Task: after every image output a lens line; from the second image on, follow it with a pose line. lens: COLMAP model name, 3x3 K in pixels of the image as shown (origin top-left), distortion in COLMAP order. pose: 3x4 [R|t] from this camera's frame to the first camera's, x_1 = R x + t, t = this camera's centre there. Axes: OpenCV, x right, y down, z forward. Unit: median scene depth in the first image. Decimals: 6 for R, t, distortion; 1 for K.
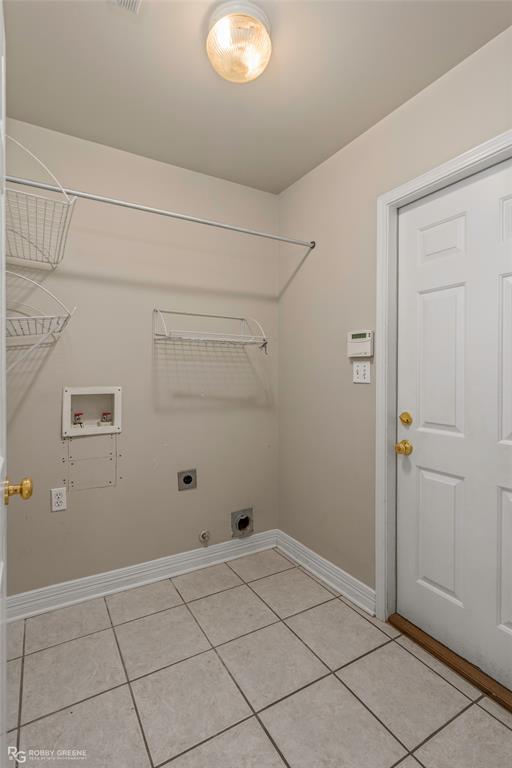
lens RADIAL K [[370.5, 0, 254.9], [0, 370.5, 378.7], [0, 0, 1]] dist [-0.006082, 0.001810]
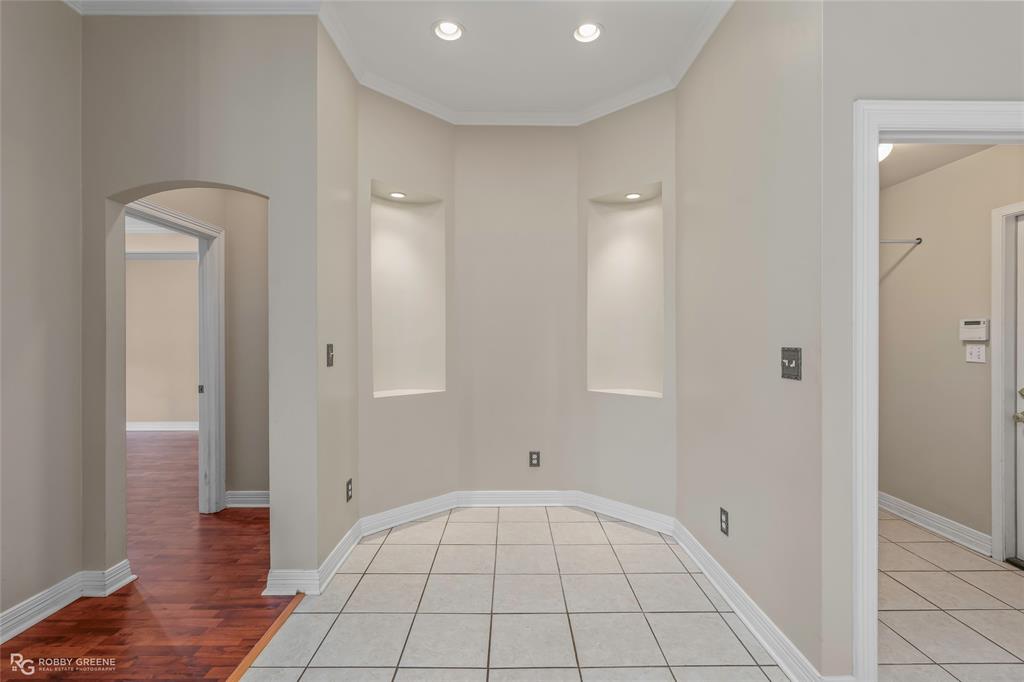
lens RADIAL K [[460.7, 0, 515.1], [0, 460.7, 341.9], [0, 0, 1]] dist [-0.004712, 0.000656]
pose [[0.865374, -0.001649, -0.501124, -0.258710], [-0.002580, 0.999967, -0.007745, -0.039066], [0.501120, 0.007995, 0.865341, -1.035759]]
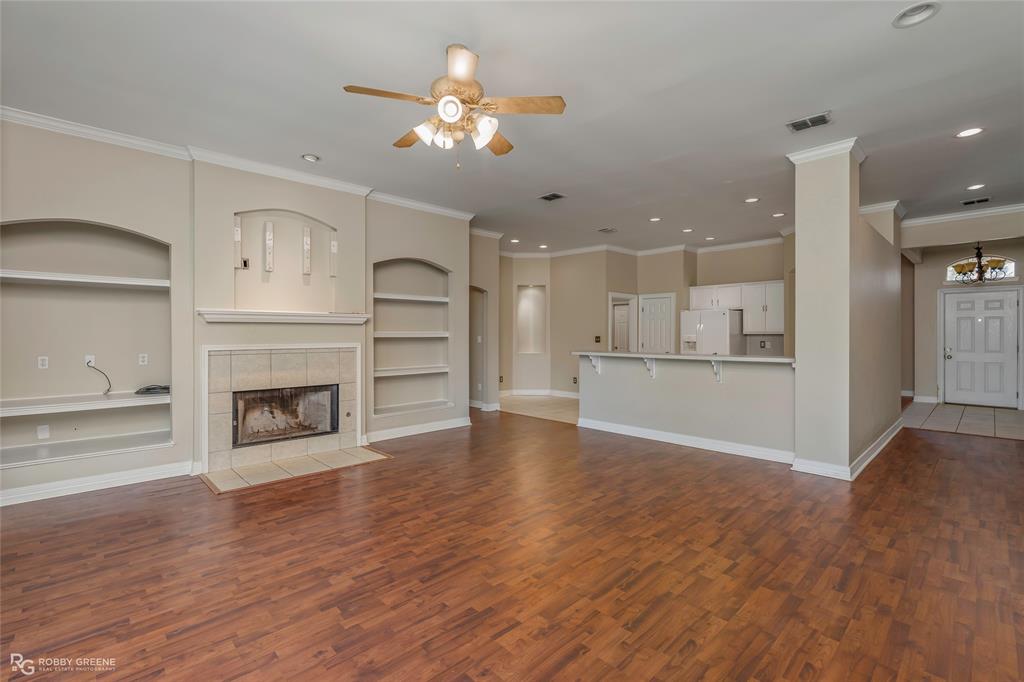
lens RADIAL K [[460.7, 0, 505.6], [0, 460.7, 334.7], [0, 0, 1]] dist [-0.004712, 0.000656]
pose [[0.977781, -0.004547, 0.209579, -2.163888], [0.006974, 0.999917, -0.010846, -0.007509], [-0.209512, 0.012067, 0.977732, -4.375941]]
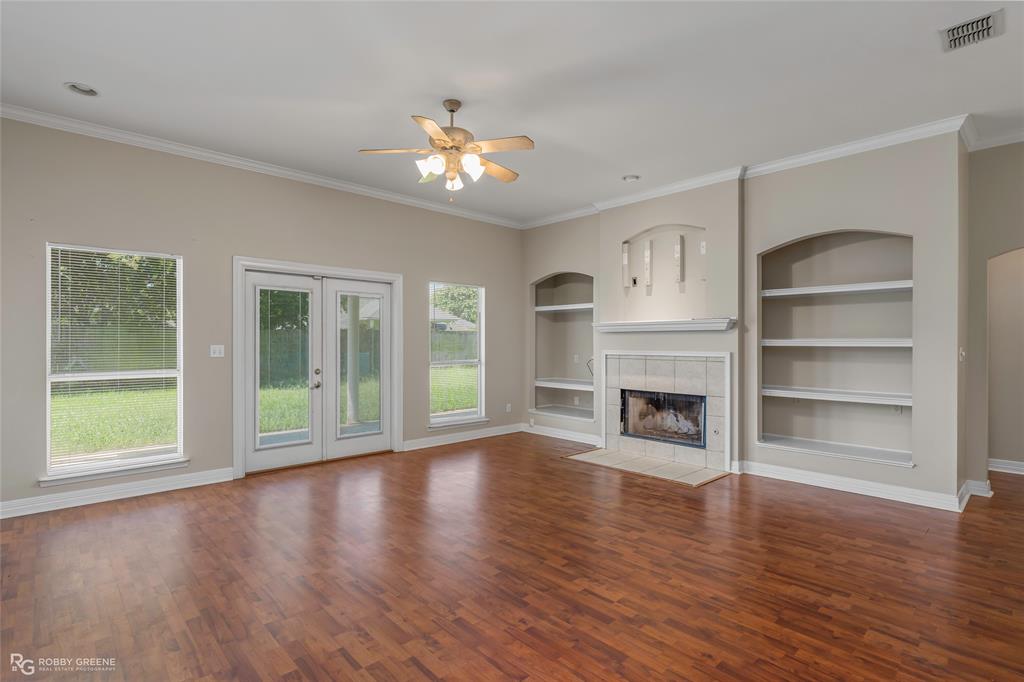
lens RADIAL K [[494.1, 0, 512.4], [0, 494.1, 343.5], [0, 0, 1]] dist [-0.006082, 0.001810]
pose [[0.213816, 0.000277, -0.976874, -0.127357], [-0.013072, 0.999911, -0.002578, -0.017849], [0.976786, 0.013321, 0.213801, -3.085915]]
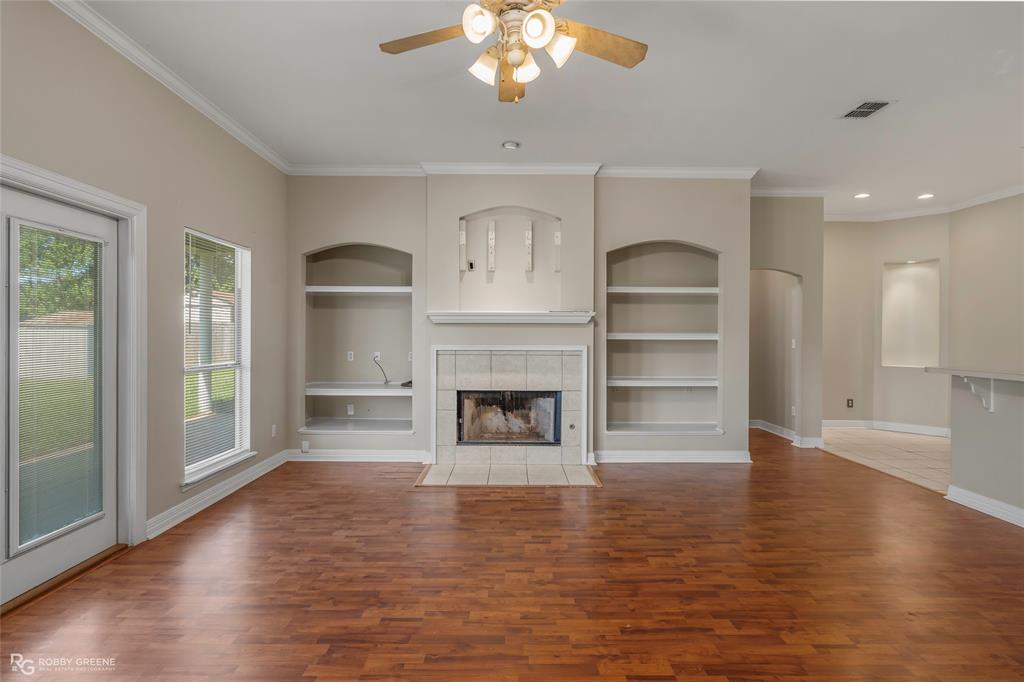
lens RADIAL K [[494.1, 0, 508.2], [0, 494.1, 338.2], [0, 0, 1]] dist [-0.006082, 0.001810]
pose [[0.856510, 0.003519, -0.516118, -1.440225], [-0.008640, 0.999934, -0.007520, -0.010586], [0.516057, 0.010900, 0.856485, -3.880436]]
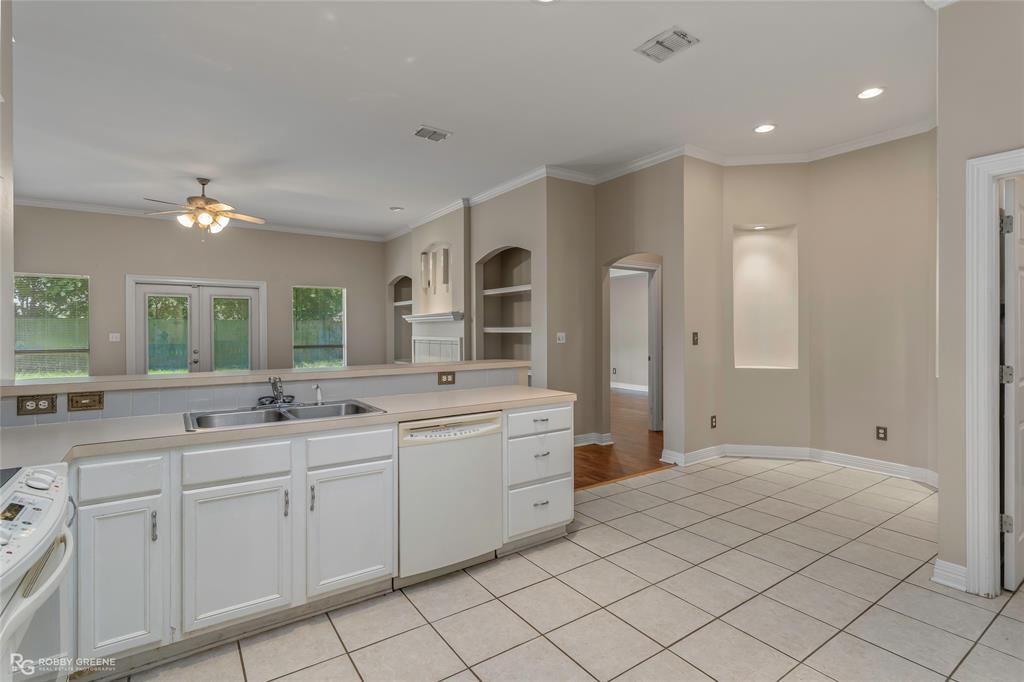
lens RADIAL K [[494.1, 0, 514.4], [0, 494.1, 330.5], [0, 0, 1]] dist [-0.006082, 0.001810]
pose [[0.064951, -0.004604, -0.997878, 1.073858], [-0.009145, 0.999945, -0.005209, -0.027692], [0.997847, 0.009464, 0.064906, -1.232591]]
